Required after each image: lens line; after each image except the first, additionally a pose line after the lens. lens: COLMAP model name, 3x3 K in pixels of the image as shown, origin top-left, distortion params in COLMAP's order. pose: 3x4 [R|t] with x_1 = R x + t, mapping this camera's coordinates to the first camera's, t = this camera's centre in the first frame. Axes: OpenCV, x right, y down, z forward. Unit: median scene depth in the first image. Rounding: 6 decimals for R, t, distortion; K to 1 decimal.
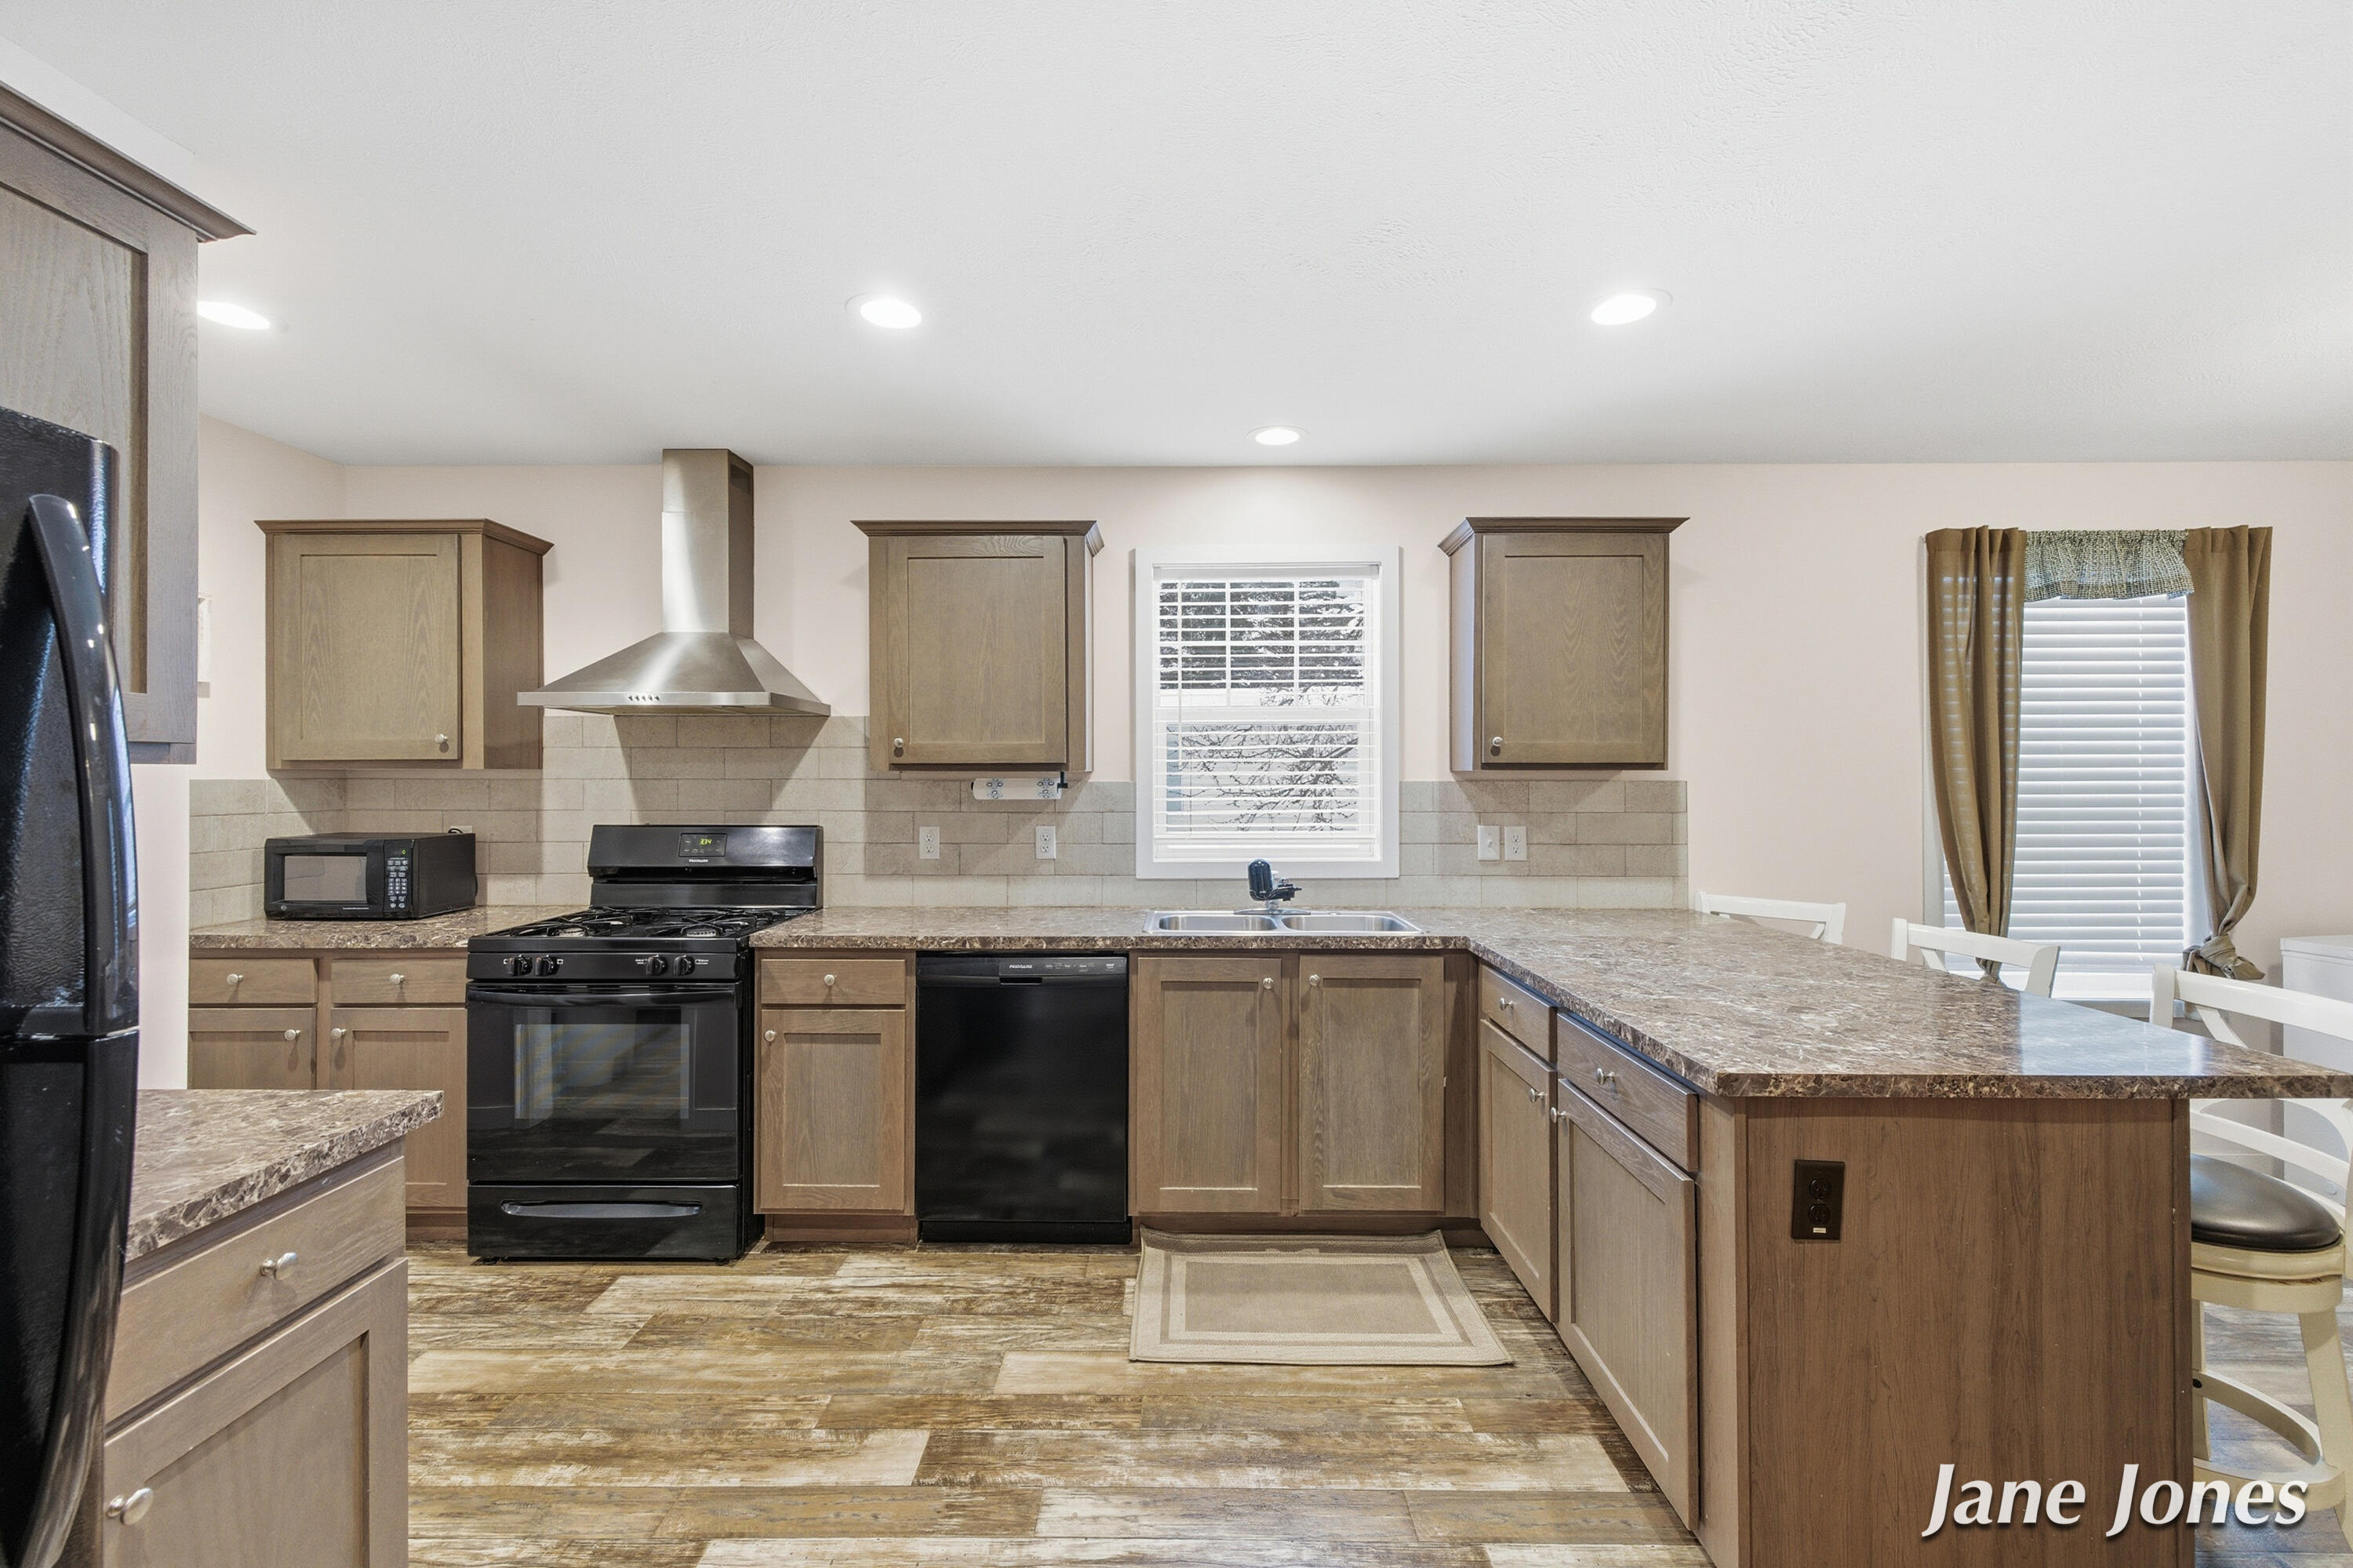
lens RADIAL K [[982.4, 0, 1163.1], [0, 982.4, 774.8], [0, 0, 1]] dist [0.006645, -0.002224]
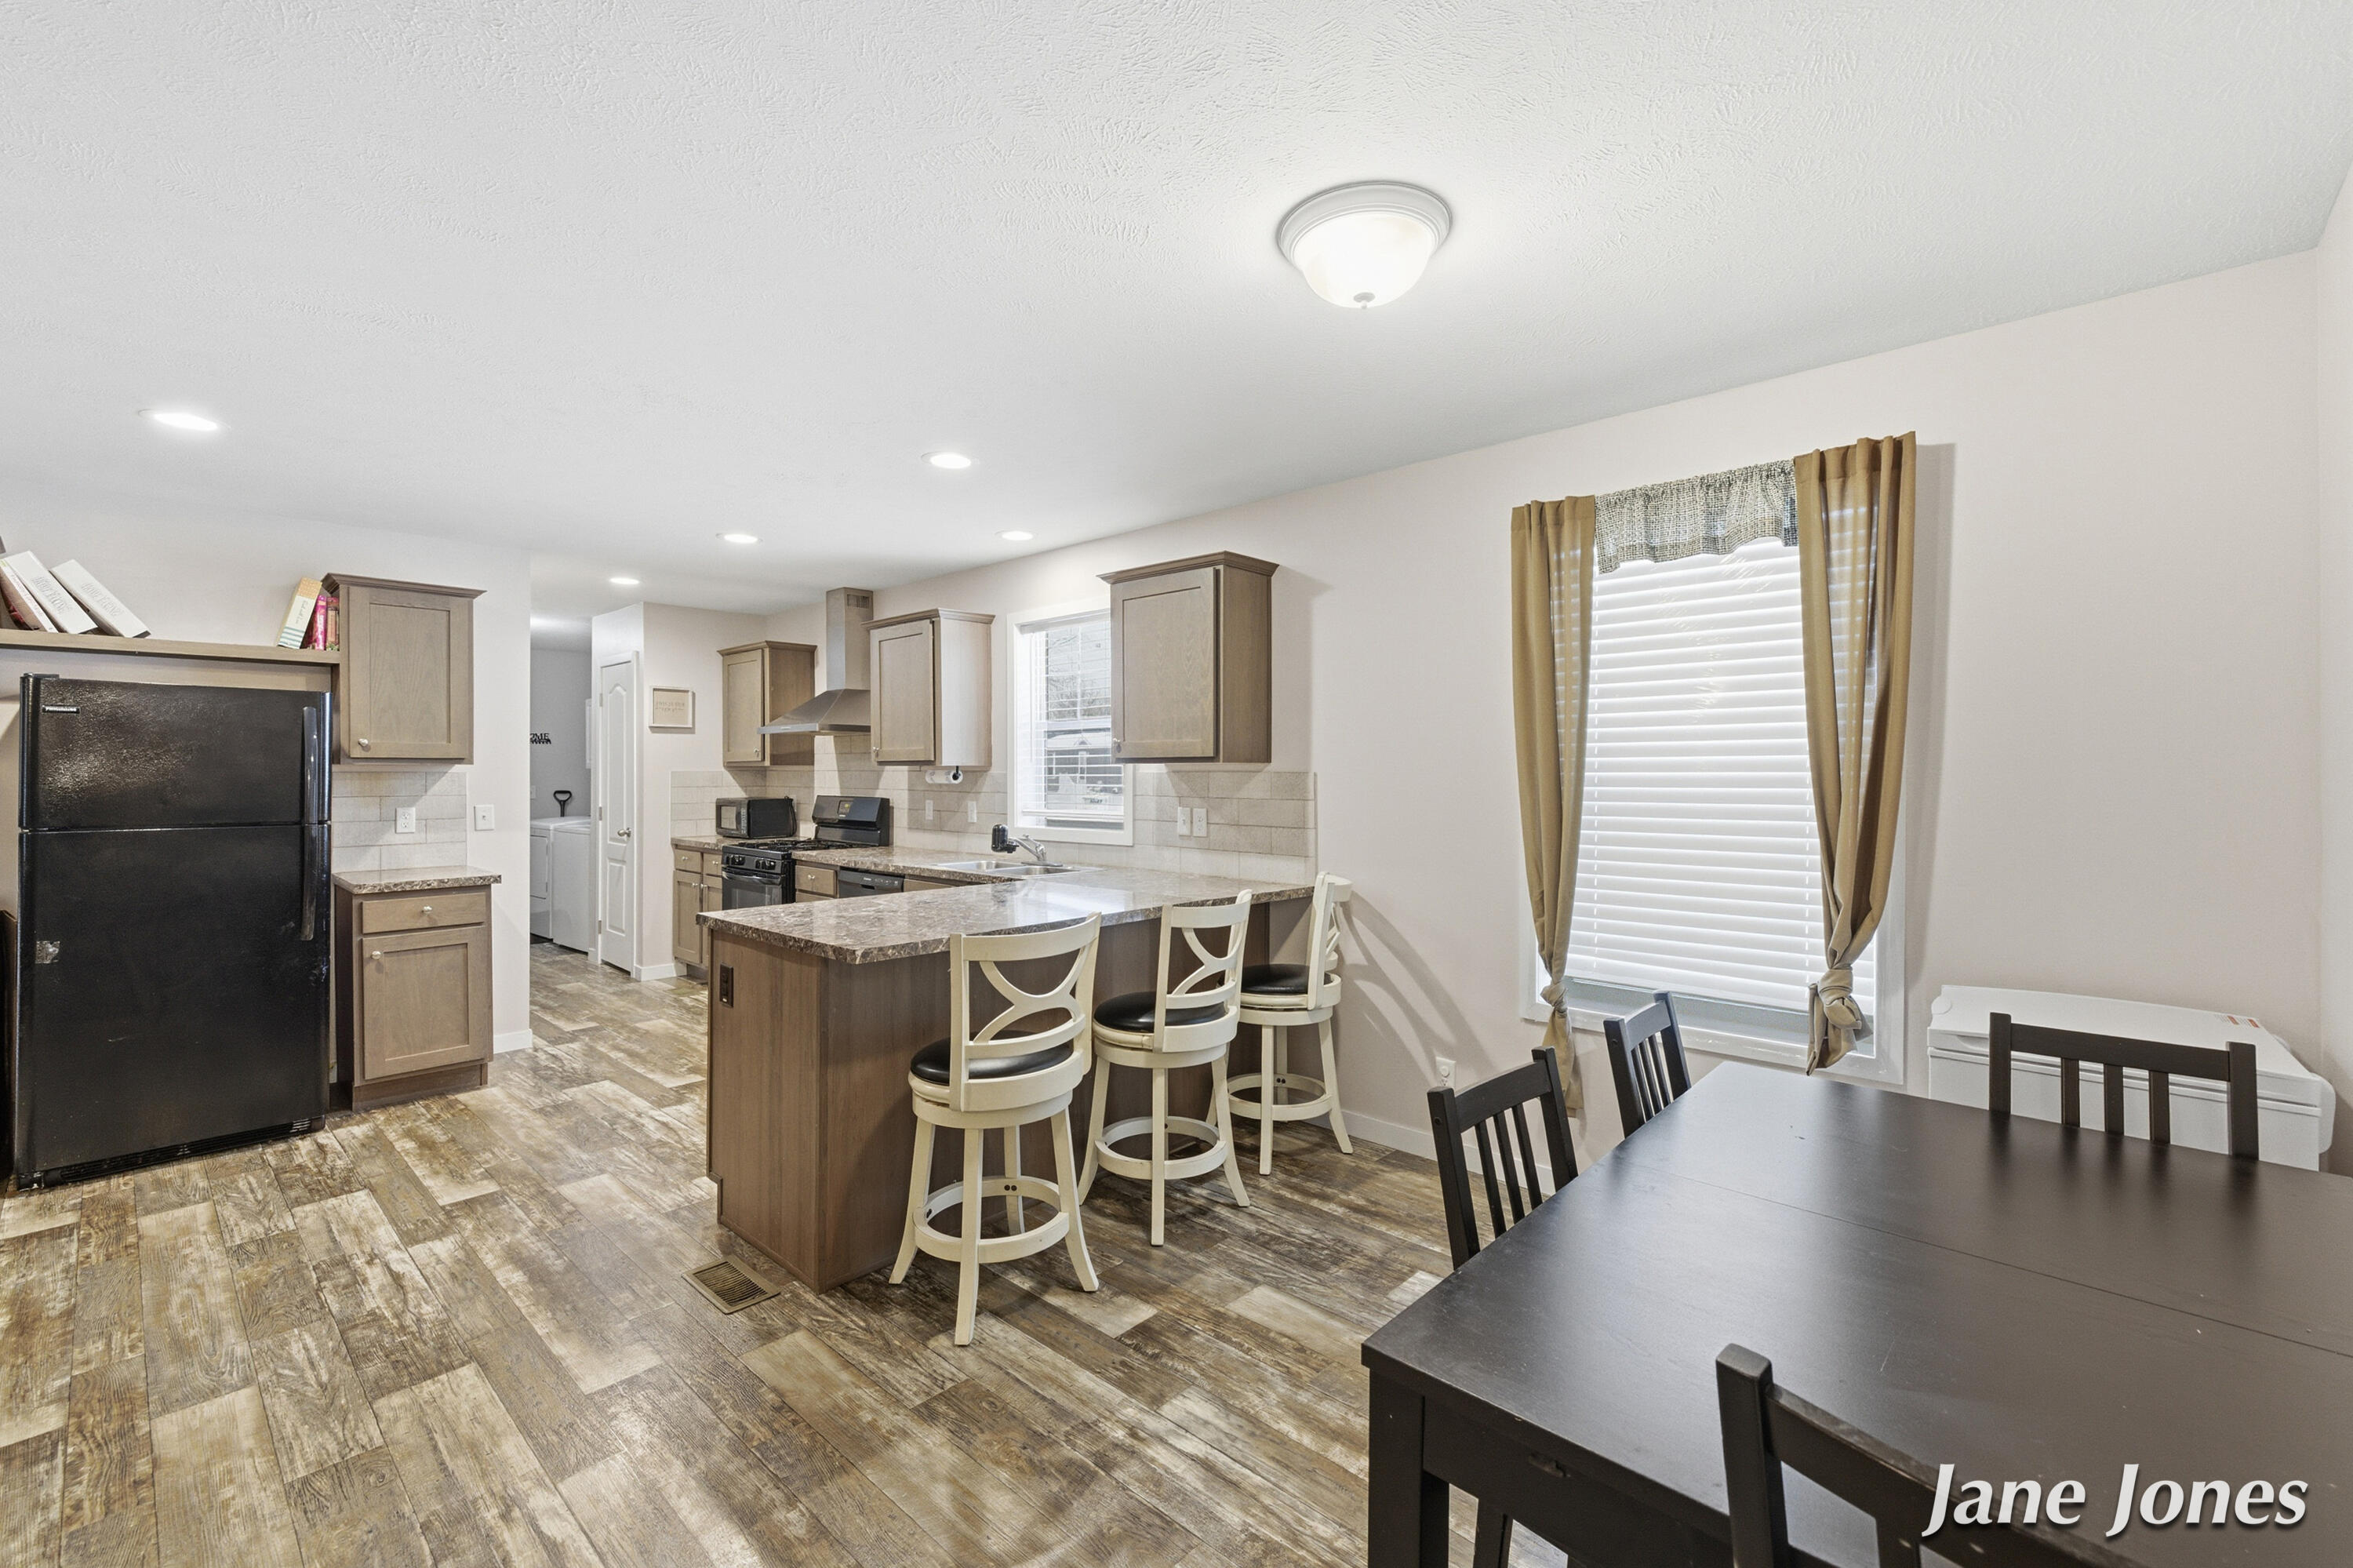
lens RADIAL K [[982.4, 0, 1169.8], [0, 982.4, 772.6], [0, 0, 1]] dist [0.006645, -0.002224]
pose [[0.738427, 0.000848, -0.674333, 1.245945], [0.001744, 0.999993, 0.003167, 0.003452], [0.674332, -0.003515, 0.738420, 0.074890]]
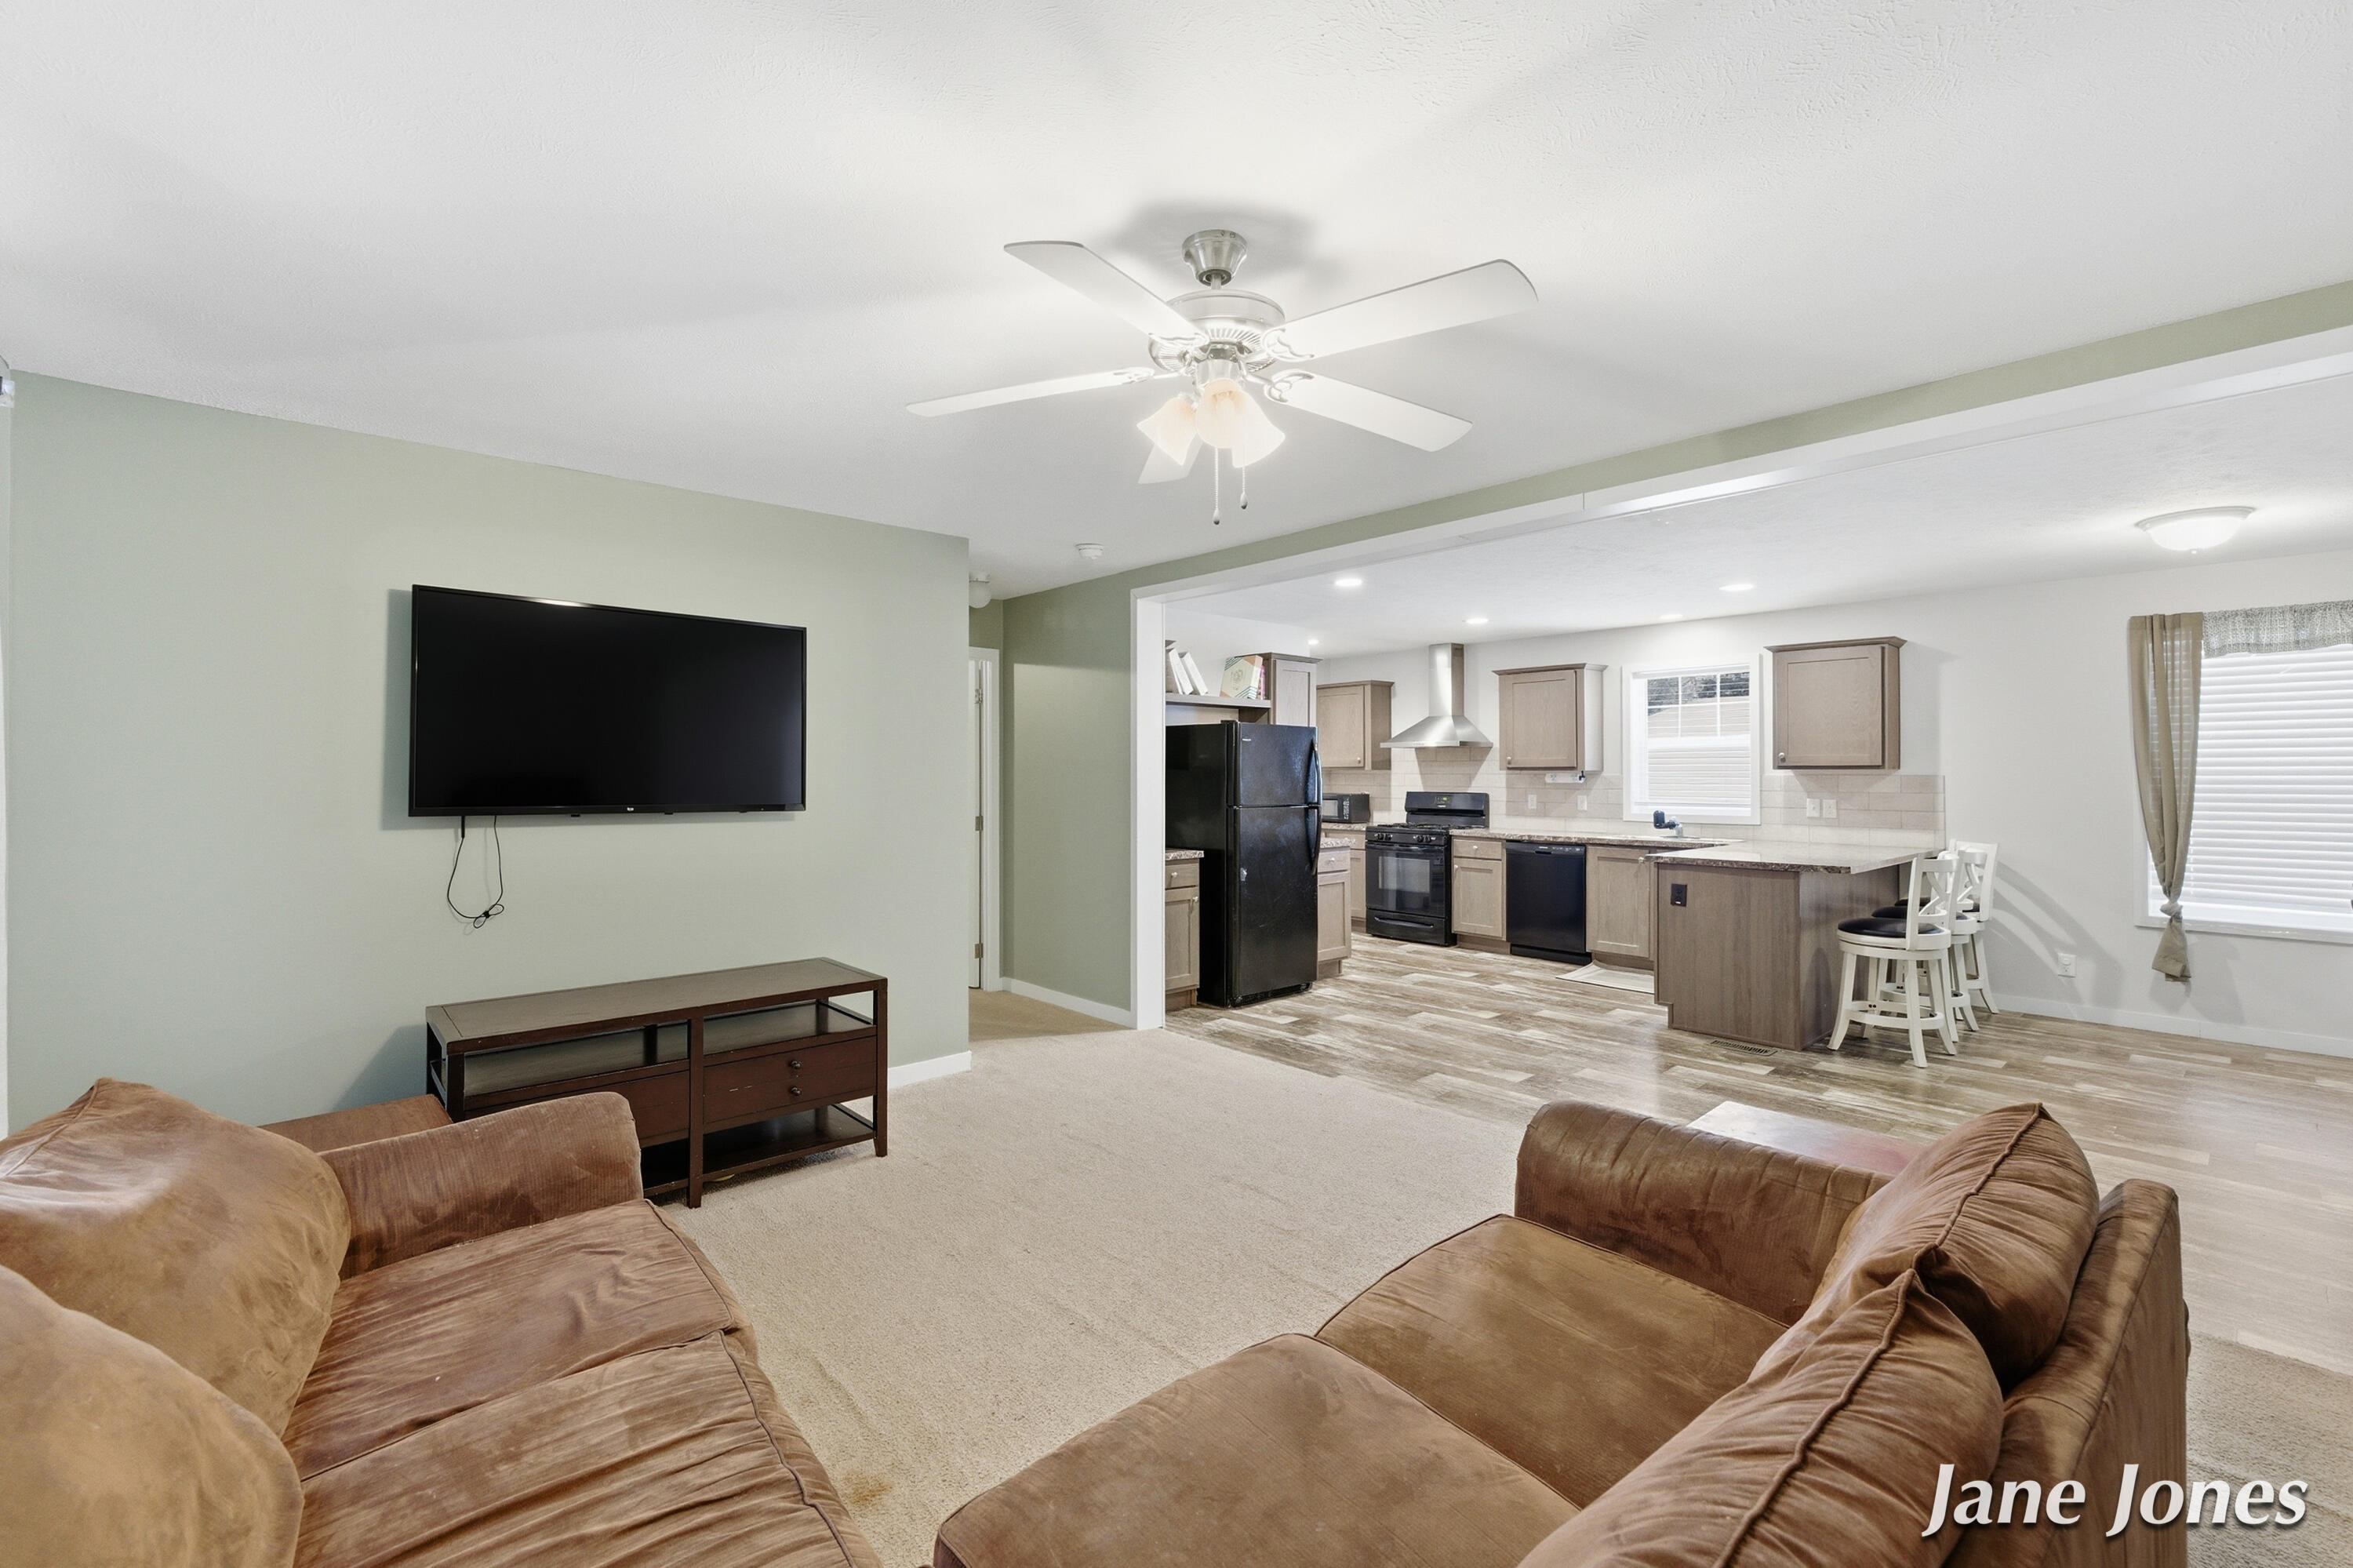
lens RADIAL K [[982.4, 0, 1167.0], [0, 982.4, 755.3], [0, 0, 1]] dist [0.006645, -0.002224]
pose [[0.669873, -0.014070, -0.742342, 0.971610], [0.001645, 0.999846, -0.017467, -0.000591], [0.742474, 0.010480, 0.669793, -1.271950]]
